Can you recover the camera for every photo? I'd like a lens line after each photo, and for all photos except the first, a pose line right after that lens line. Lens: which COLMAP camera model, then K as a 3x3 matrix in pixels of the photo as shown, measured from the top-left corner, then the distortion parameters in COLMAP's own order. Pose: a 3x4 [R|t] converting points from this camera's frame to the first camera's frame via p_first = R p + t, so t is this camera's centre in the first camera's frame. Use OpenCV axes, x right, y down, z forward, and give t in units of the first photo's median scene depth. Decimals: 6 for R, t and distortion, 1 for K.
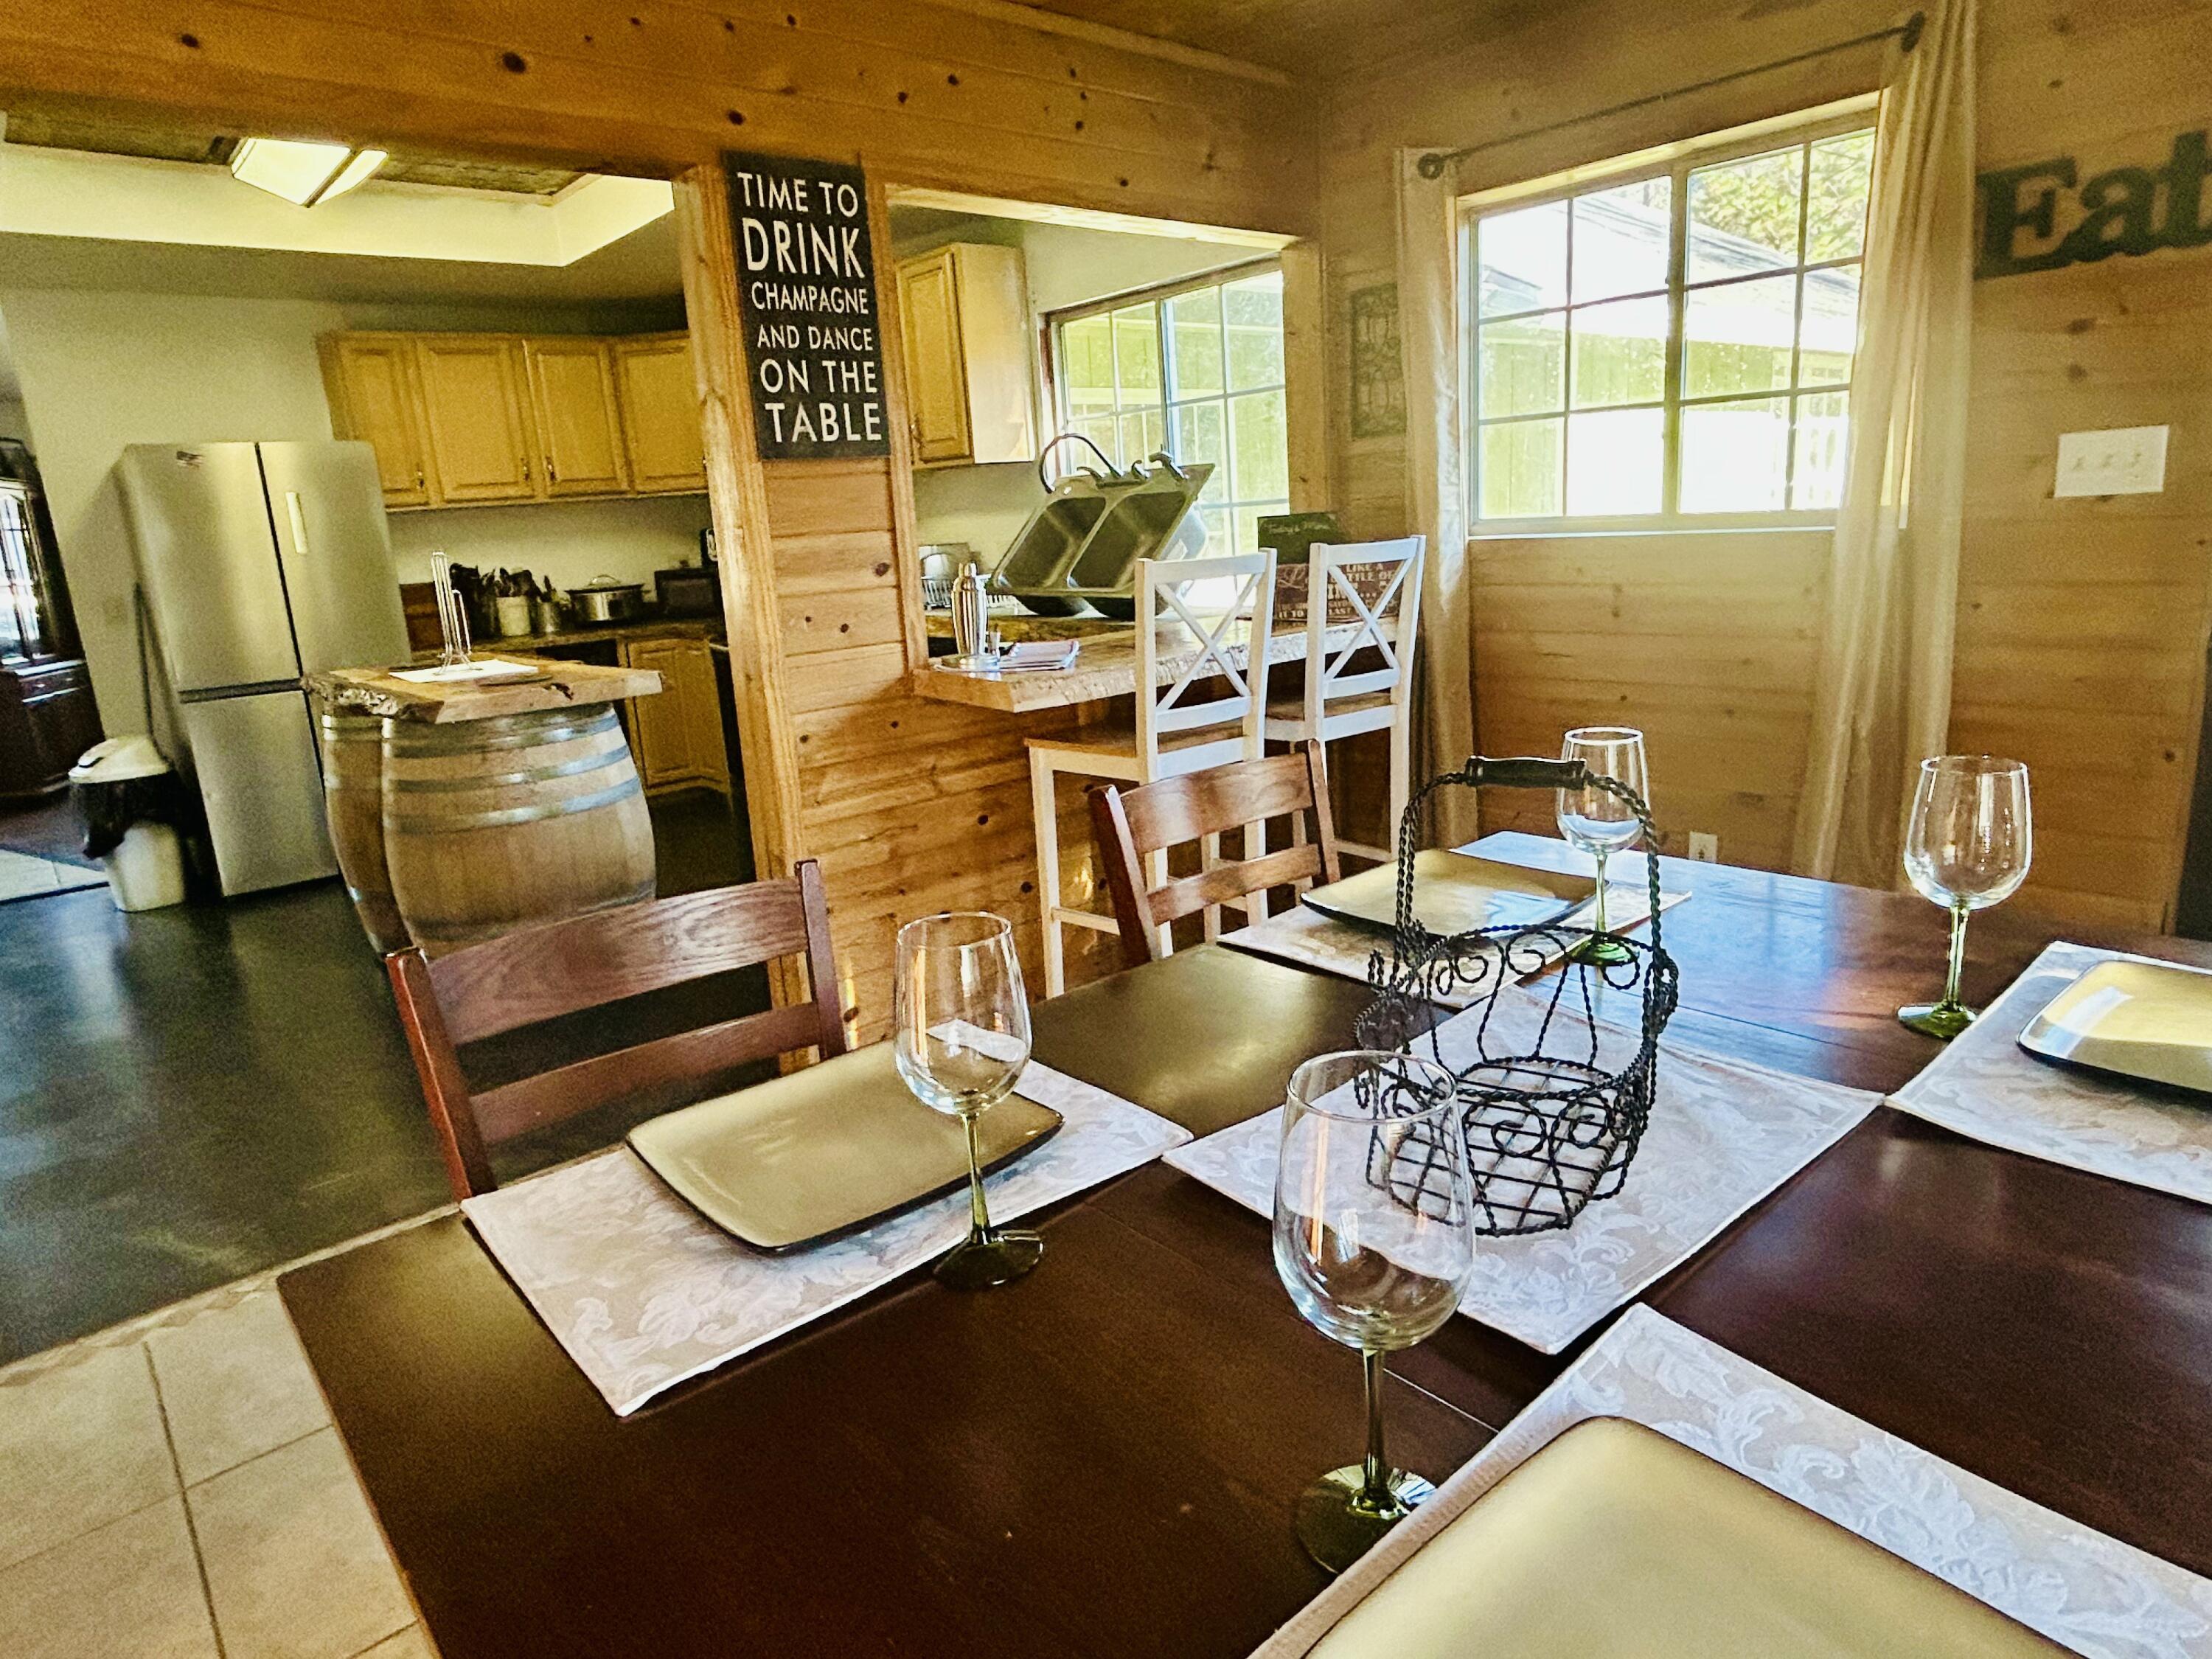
lens RADIAL K [[1292.5, 0, 1116.5], [0, 1292.5, 797.5], [0, 0, 1]] dist [-0.000009, -0.000943]
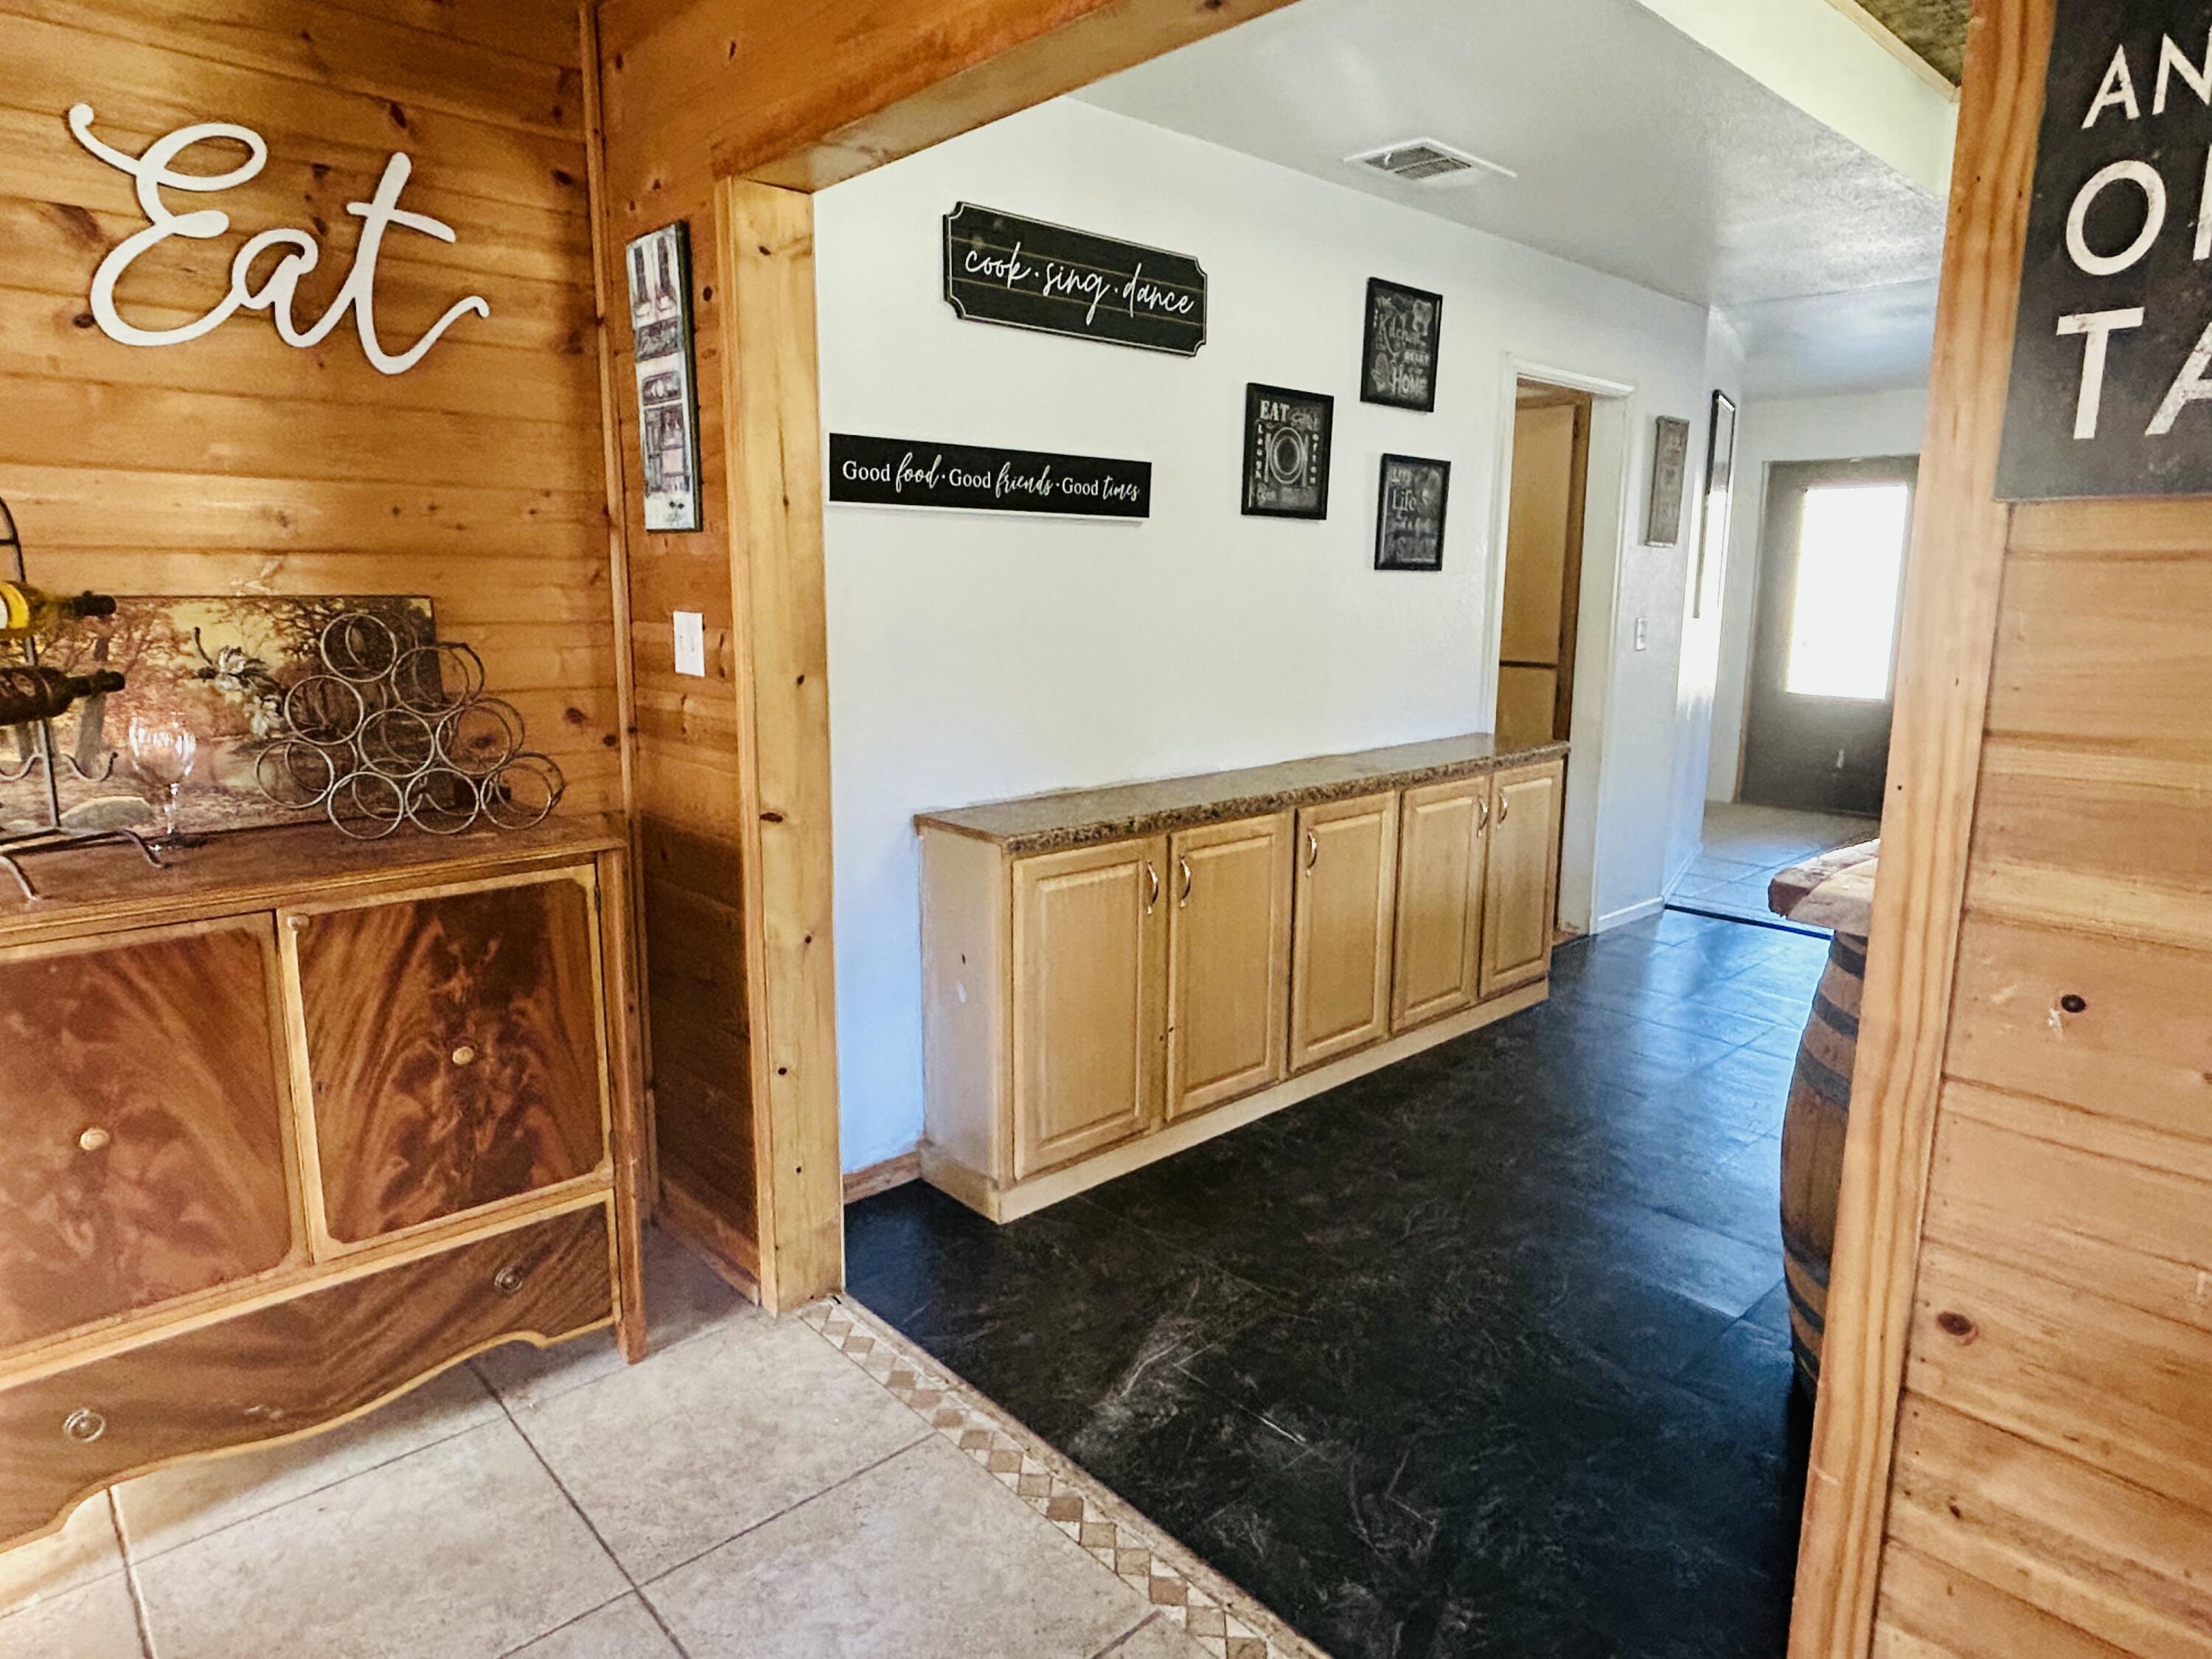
lens RADIAL K [[1292.5, 0, 1103.0], [0, 1292.5, 808.4], [0, 0, 1]] dist [-0.000009, -0.000943]
pose [[0.028838, 0.239558, -0.970454, 0.046342], [-0.233288, 0.945660, 0.226505, -0.198695], [0.971980, 0.219864, 0.083157, 0.734968]]
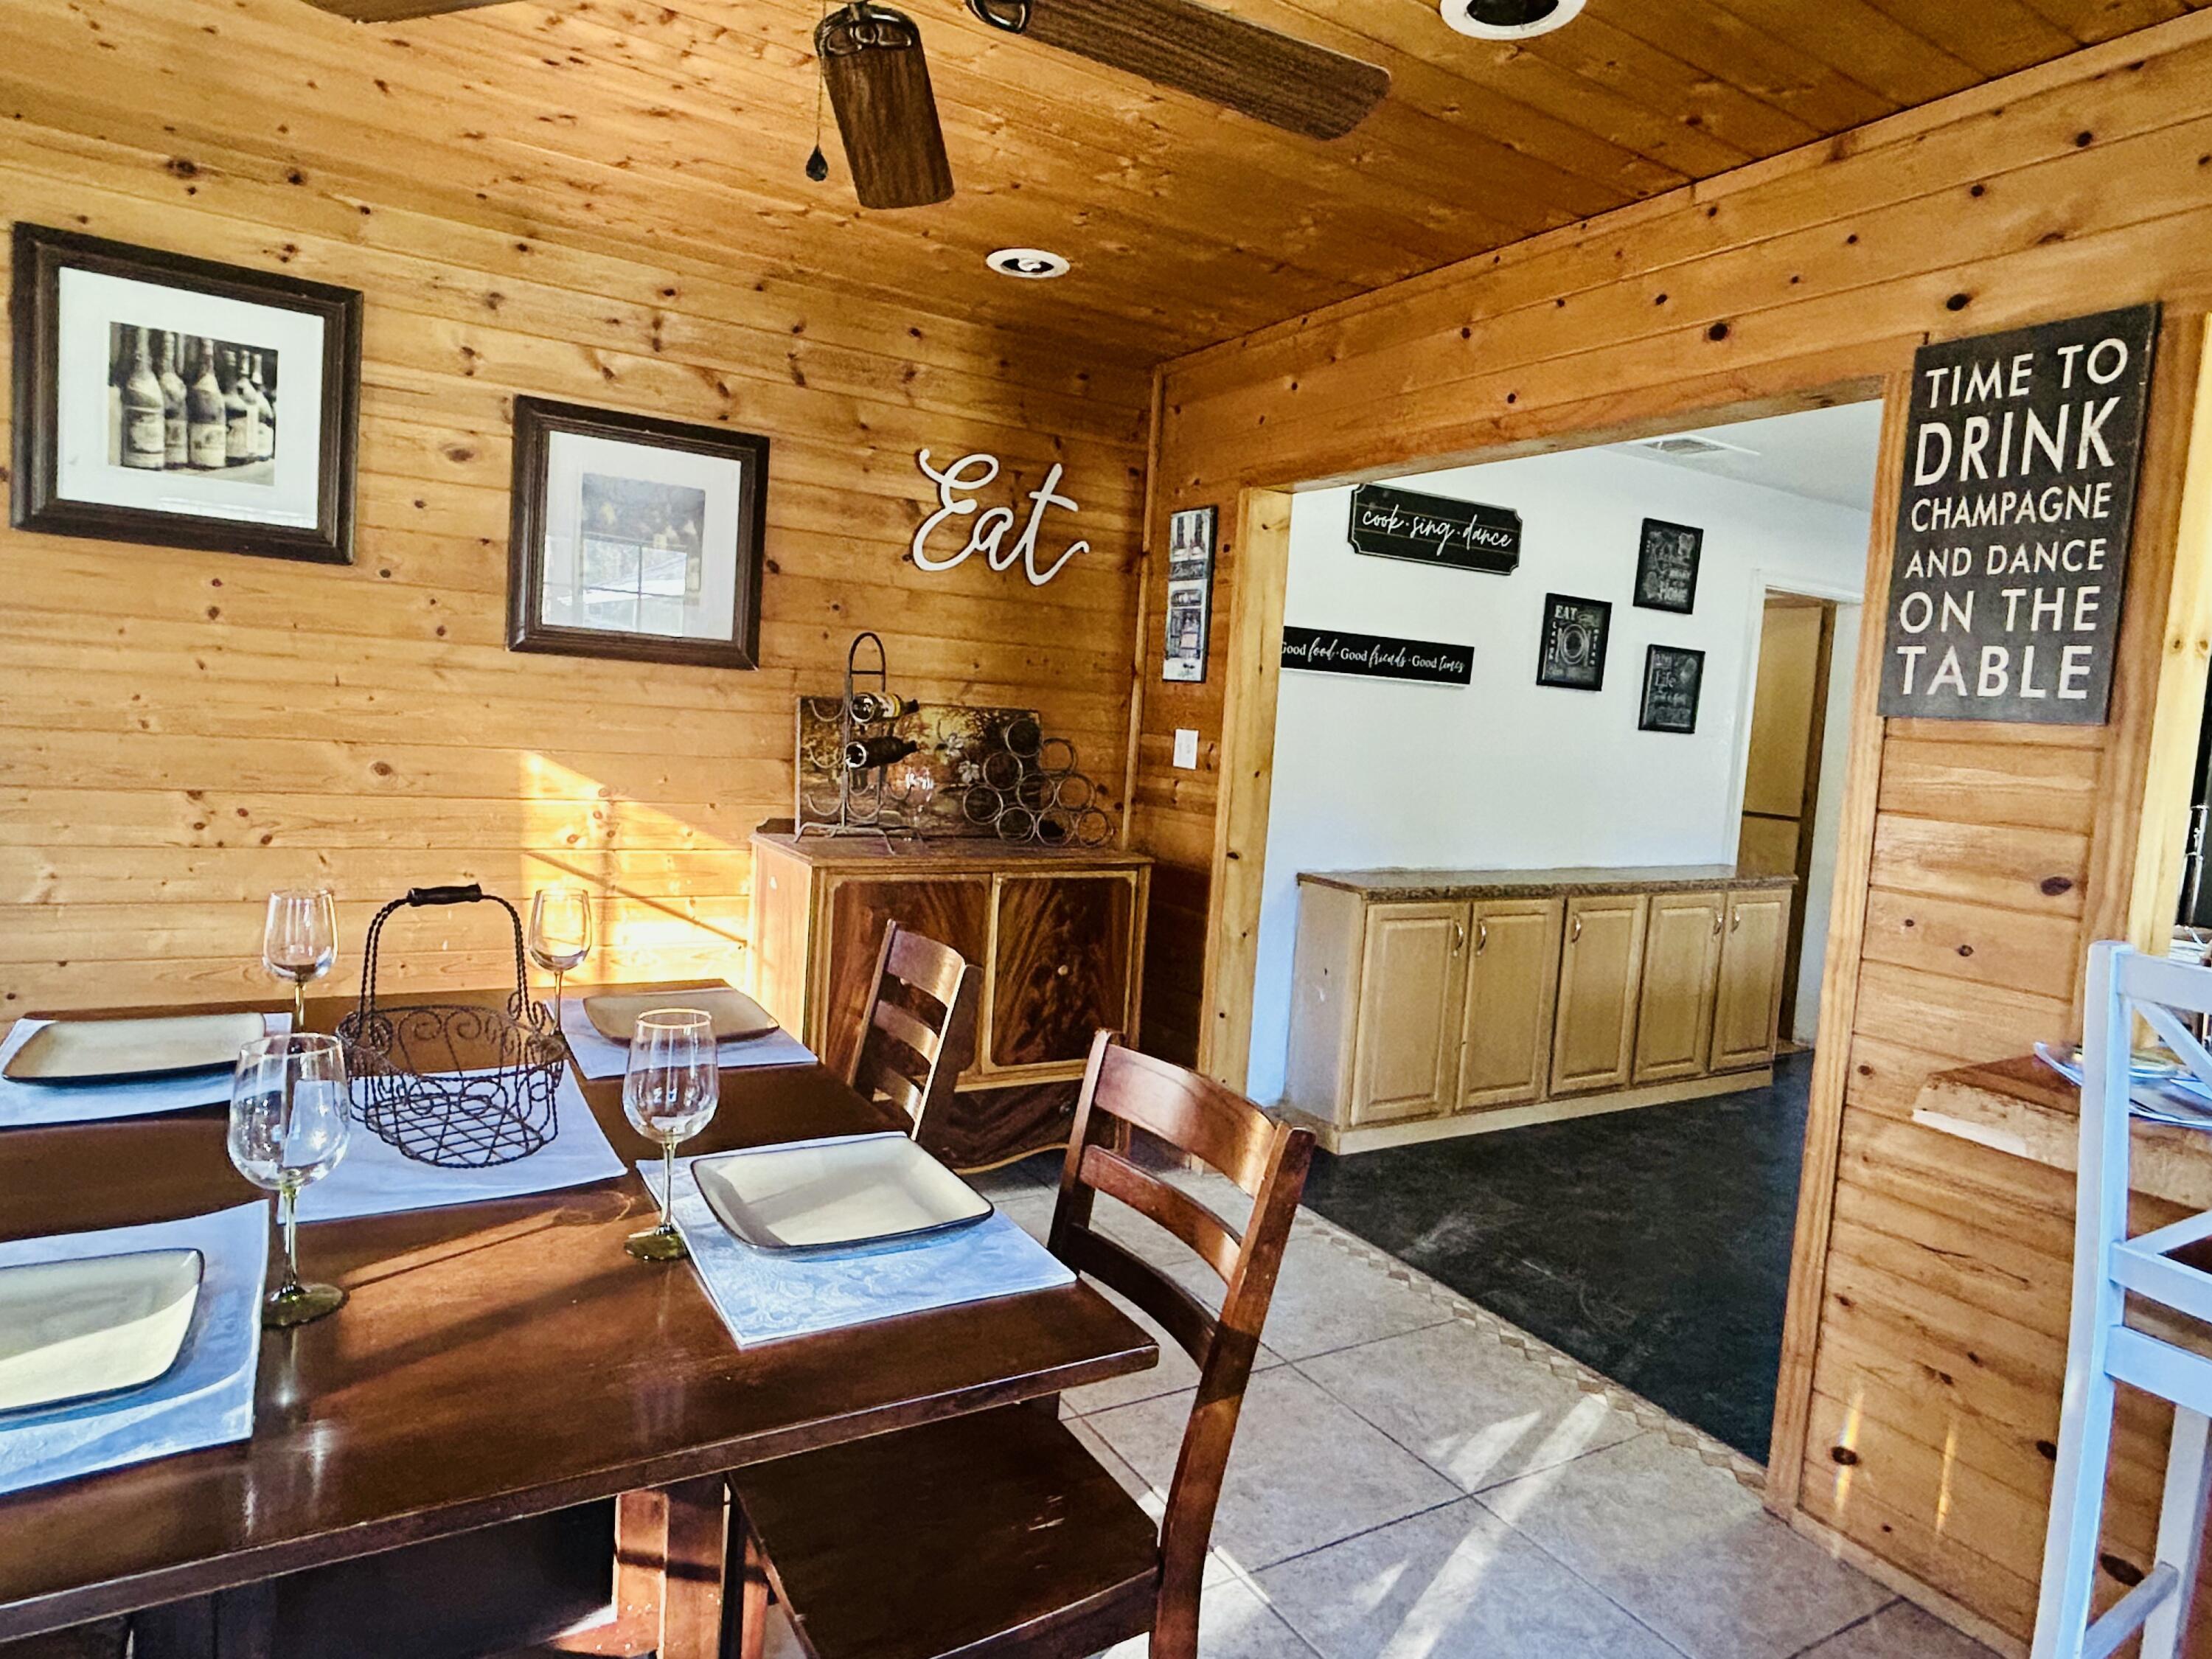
lens RADIAL K [[1292.5, 0, 1097.5], [0, 1292.5, 809.7], [0, 0, 1]] dist [-0.000009, -0.000943]
pose [[-0.178729, 0.132271, -0.974967, 0.570238], [-0.272493, 0.945507, 0.178227, -0.205533], [0.945412, 0.297526, -0.132946, 0.633182]]
